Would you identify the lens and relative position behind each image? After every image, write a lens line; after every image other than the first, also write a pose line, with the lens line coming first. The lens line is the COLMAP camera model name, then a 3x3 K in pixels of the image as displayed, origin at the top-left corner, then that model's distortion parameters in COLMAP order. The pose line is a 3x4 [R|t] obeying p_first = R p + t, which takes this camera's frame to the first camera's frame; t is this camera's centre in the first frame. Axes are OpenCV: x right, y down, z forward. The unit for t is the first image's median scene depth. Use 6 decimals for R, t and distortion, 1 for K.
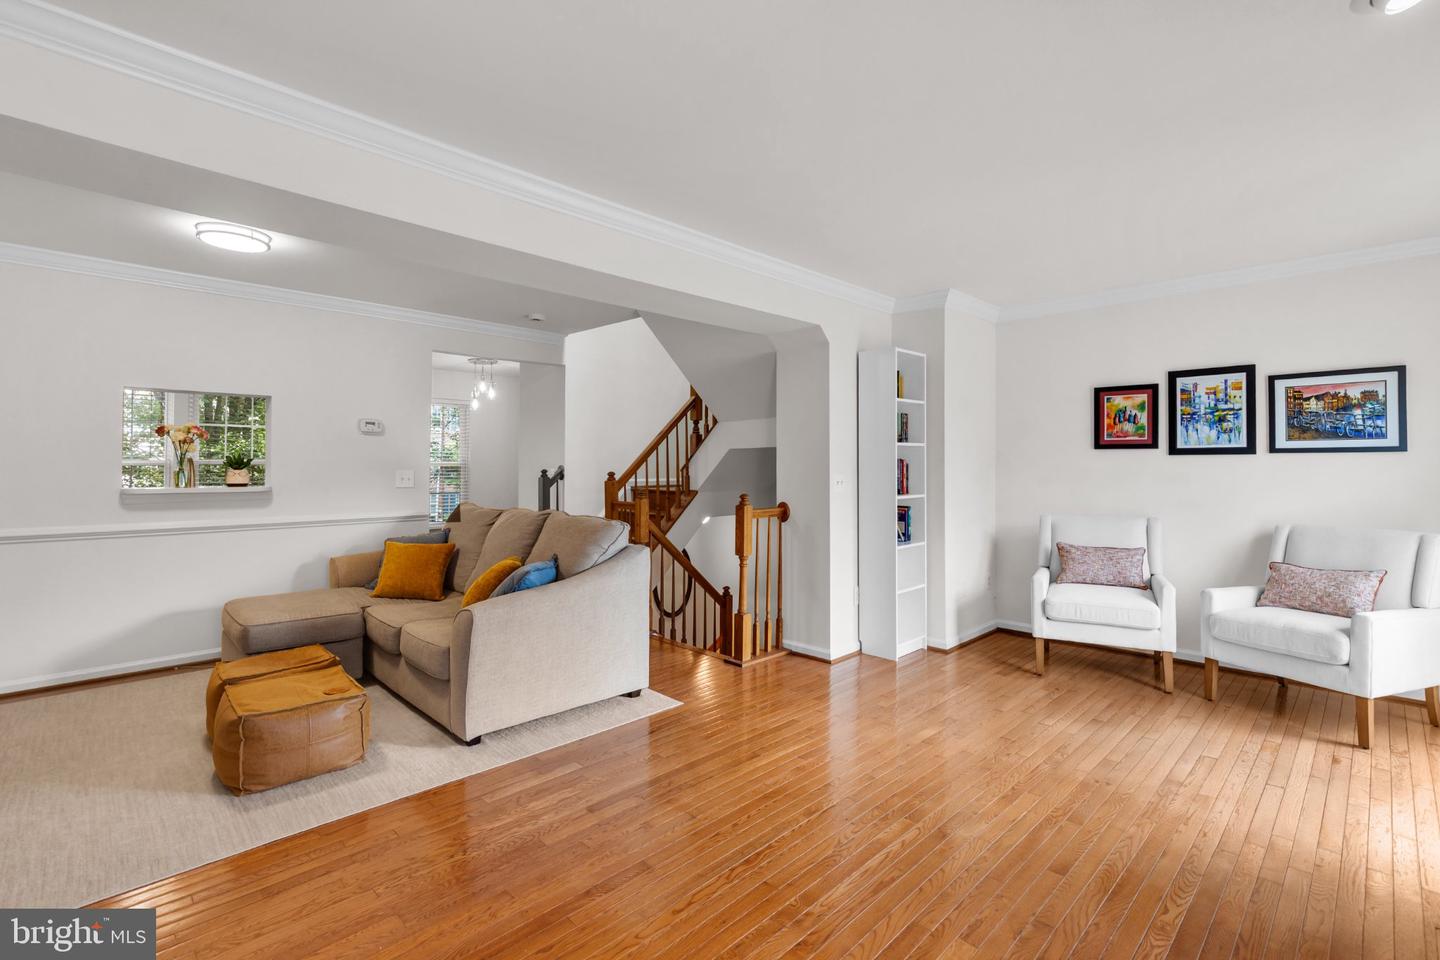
lens RADIAL K [[662.2, 0, 733.3], [0, 662.2, 470.9], [0, 0, 1]] dist [0.016337, 0.000666]
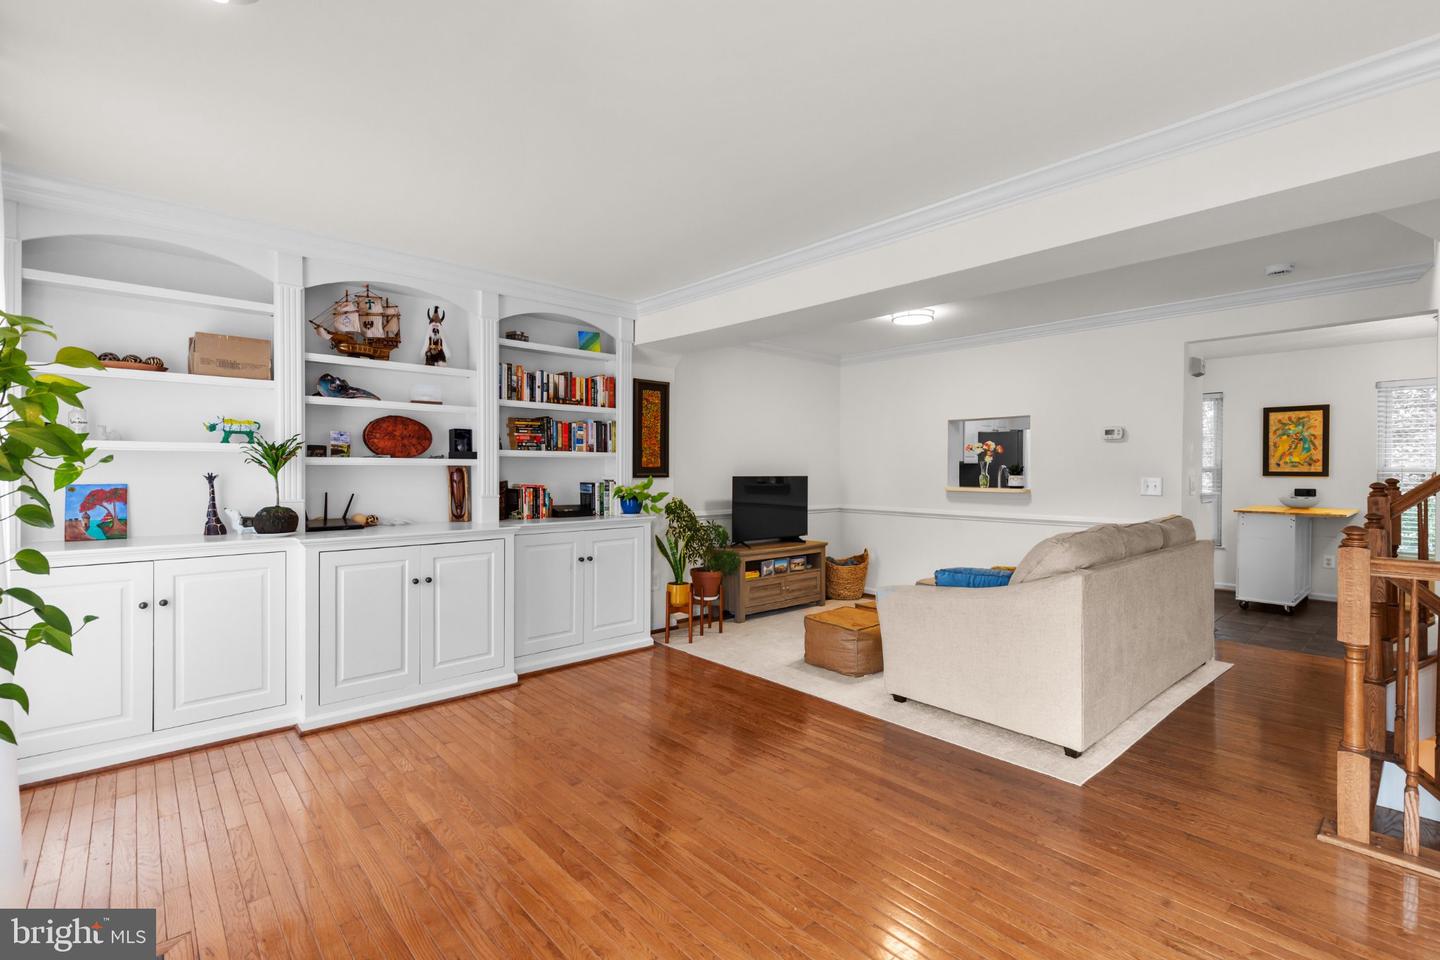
lens RADIAL K [[662.2, 0, 721.4], [0, 662.2, 476.3], [0, 0, 1]] dist [0.016337, 0.000666]
pose [[-0.061270, 0.007227, -0.998095, 0.789295], [-0.011077, 0.999907, 0.007920, -0.005659], [0.998060, 0.011541, -0.061184, 0.705021]]
